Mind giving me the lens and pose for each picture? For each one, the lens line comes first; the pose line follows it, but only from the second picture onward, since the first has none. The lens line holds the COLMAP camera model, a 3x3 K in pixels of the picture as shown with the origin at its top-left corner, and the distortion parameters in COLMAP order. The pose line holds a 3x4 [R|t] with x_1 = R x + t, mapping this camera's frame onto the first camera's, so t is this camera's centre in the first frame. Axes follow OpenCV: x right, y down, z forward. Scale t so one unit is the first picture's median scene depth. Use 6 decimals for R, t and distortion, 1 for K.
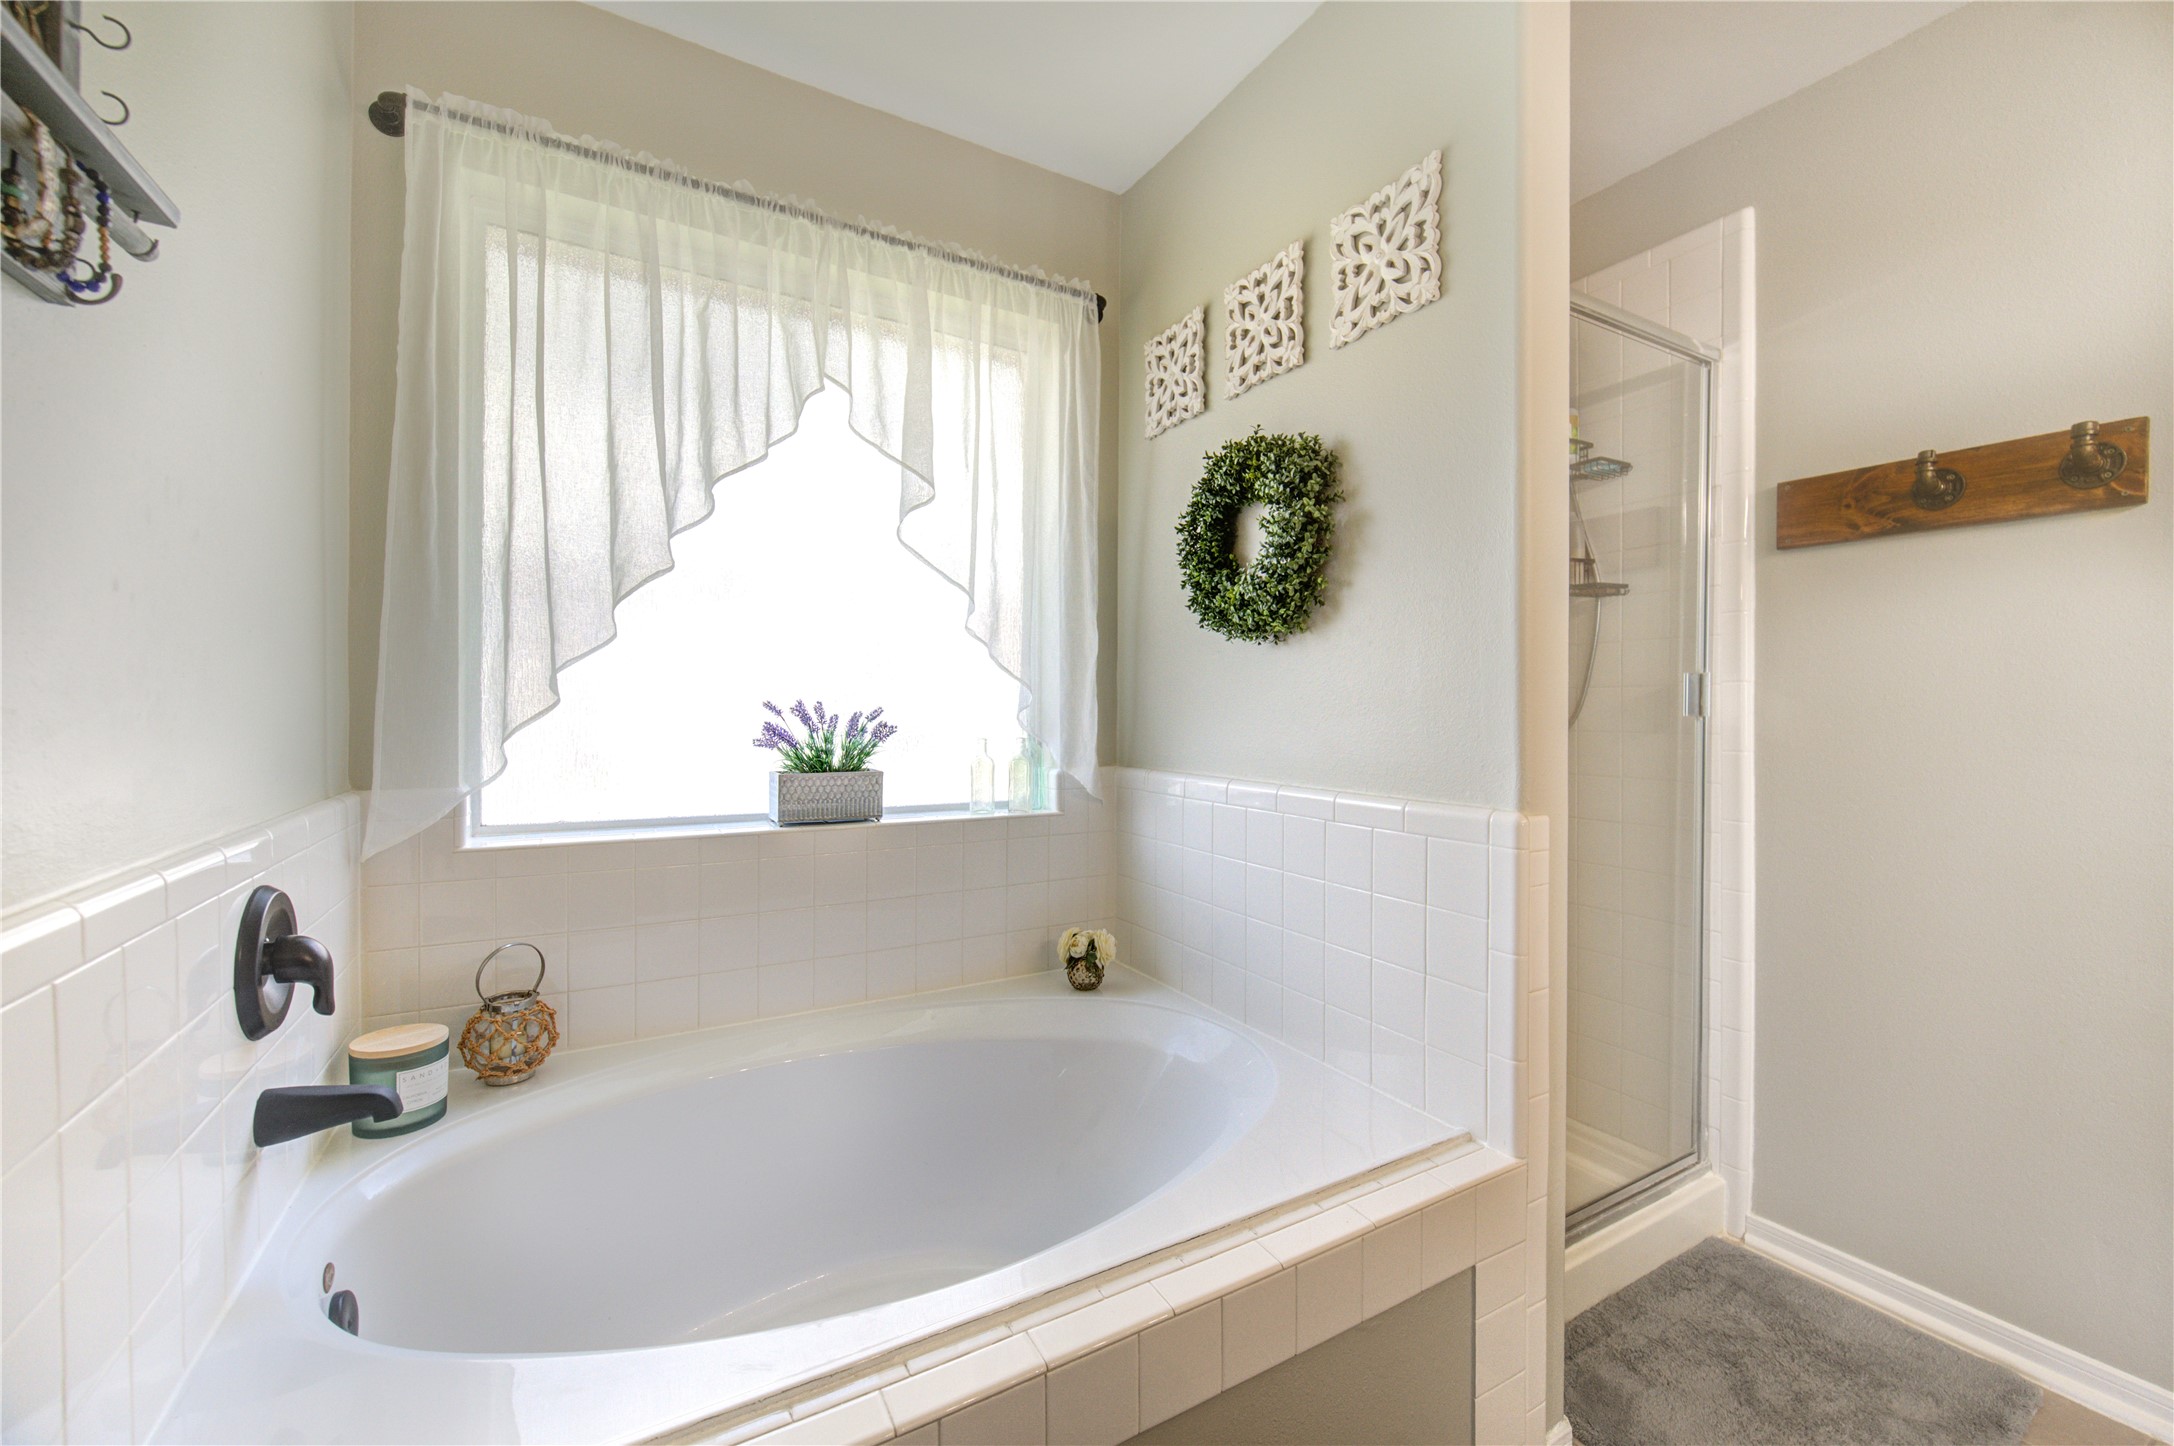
lens RADIAL K [[880.1, 0, 1115.9], [0, 880.1, 718.4], [0, 0, 1]] dist [-0.000524, -0.000085]
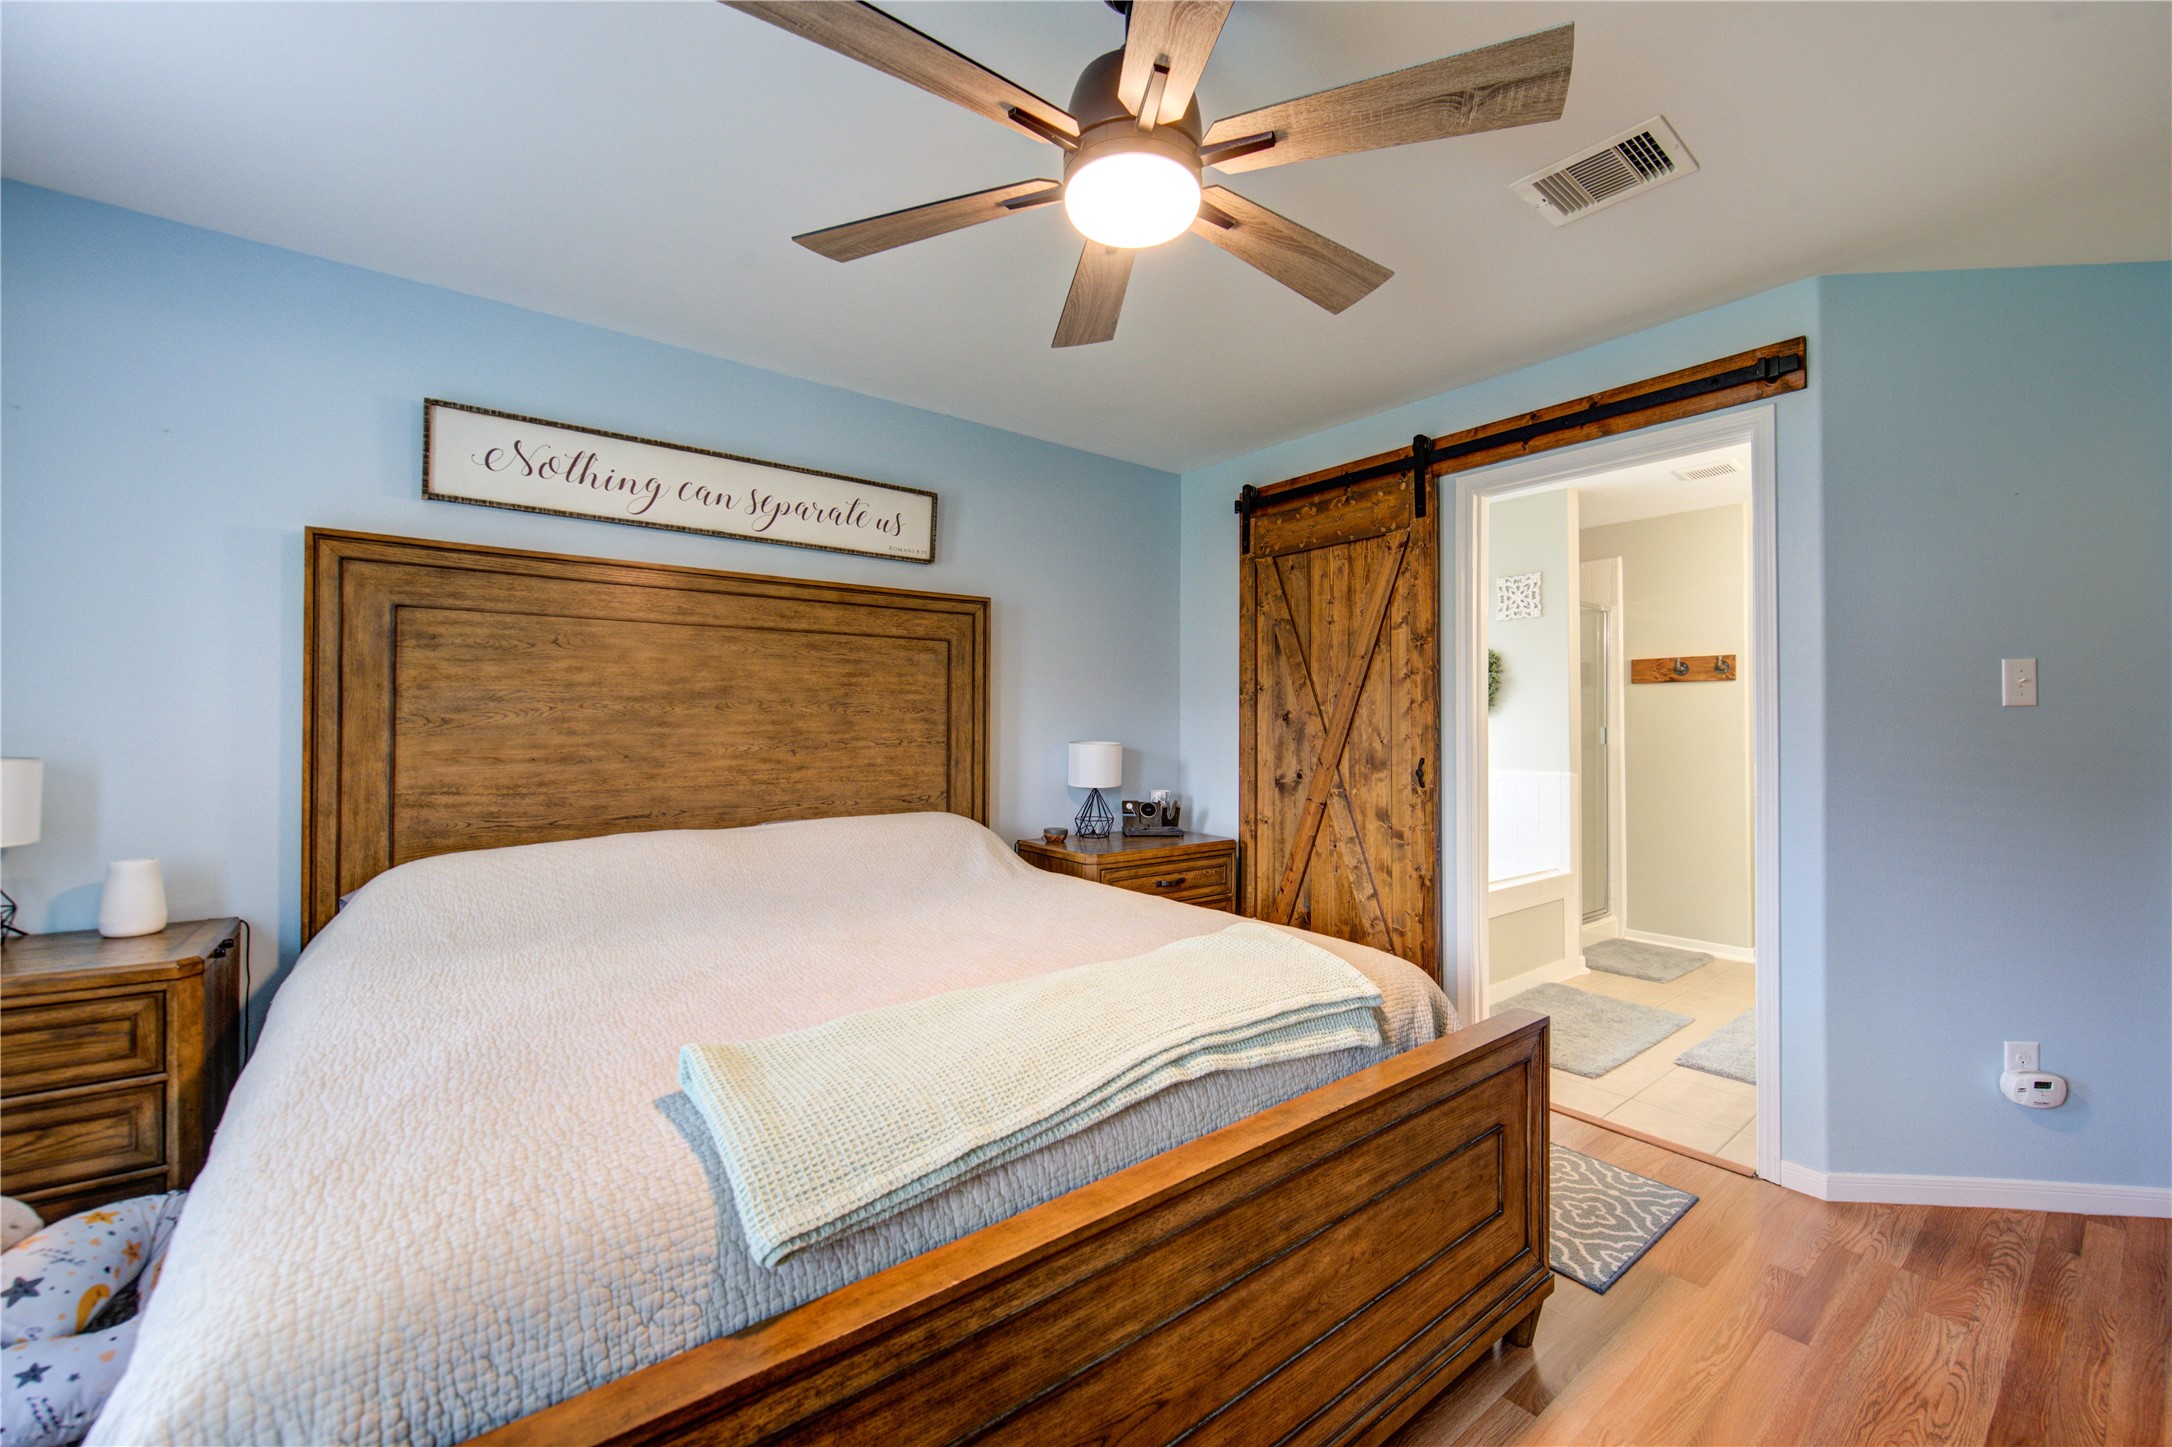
lens RADIAL K [[889.0, 0, 1088.5], [0, 889.0, 713.2], [0, 0, 1]] dist [0.000716, -0.000818]
pose [[0.991730, 0.000594, 0.128344, -1.550461], [0.002454, 0.999719, -0.023584, -0.039870], [-0.128322, 0.023704, 0.991449, -1.847224]]
